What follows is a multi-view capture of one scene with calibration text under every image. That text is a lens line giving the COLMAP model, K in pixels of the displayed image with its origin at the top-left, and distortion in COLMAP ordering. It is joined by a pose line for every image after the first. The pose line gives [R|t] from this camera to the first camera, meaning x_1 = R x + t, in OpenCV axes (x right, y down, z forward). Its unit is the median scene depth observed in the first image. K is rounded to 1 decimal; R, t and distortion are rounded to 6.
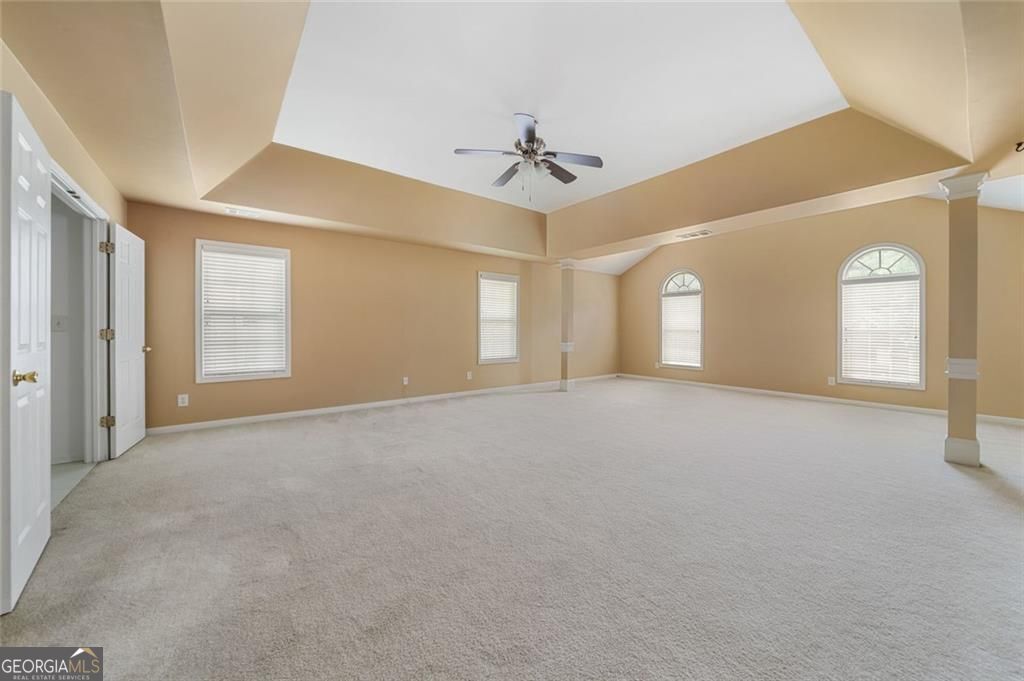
lens RADIAL K [[376.8, 0, 511.9], [0, 376.8, 329.9], [0, 0, 1]] dist [0.000830, 0.000047]
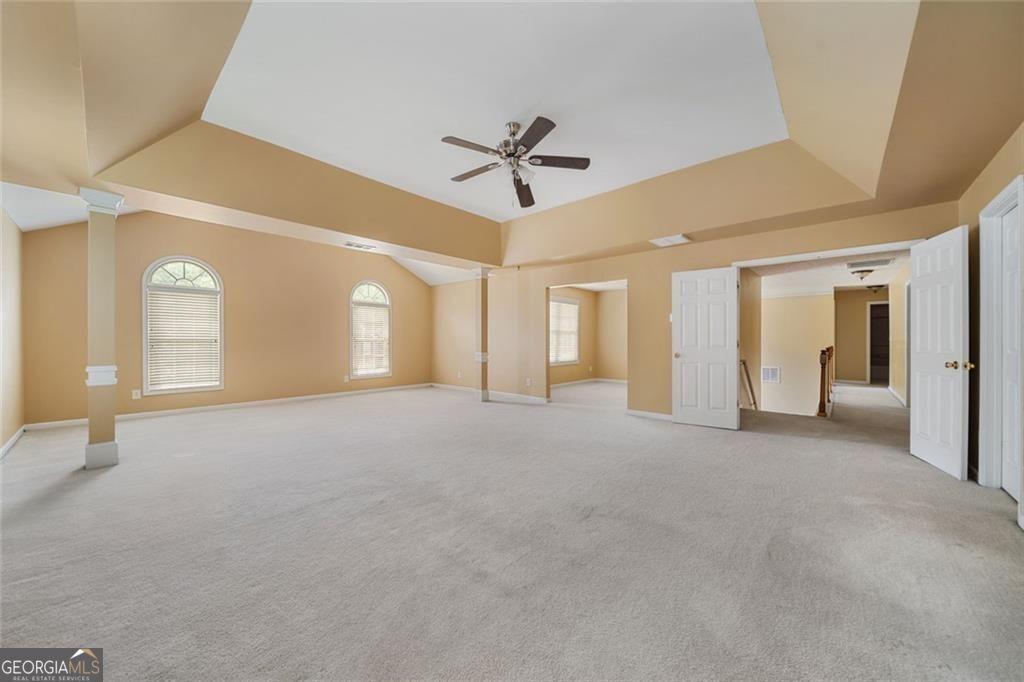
lens RADIAL K [[386.5, 0, 512.0], [0, 386.5, 341.0], [0, 0, 1]] dist [0.000000, -0.000118]
pose [[-0.202122, -0.009890, 0.979310, -0.430975], [-0.000829, 0.999950, 0.009928, -0.004906], [-0.979360, 0.001195, -0.202120, 0.558915]]
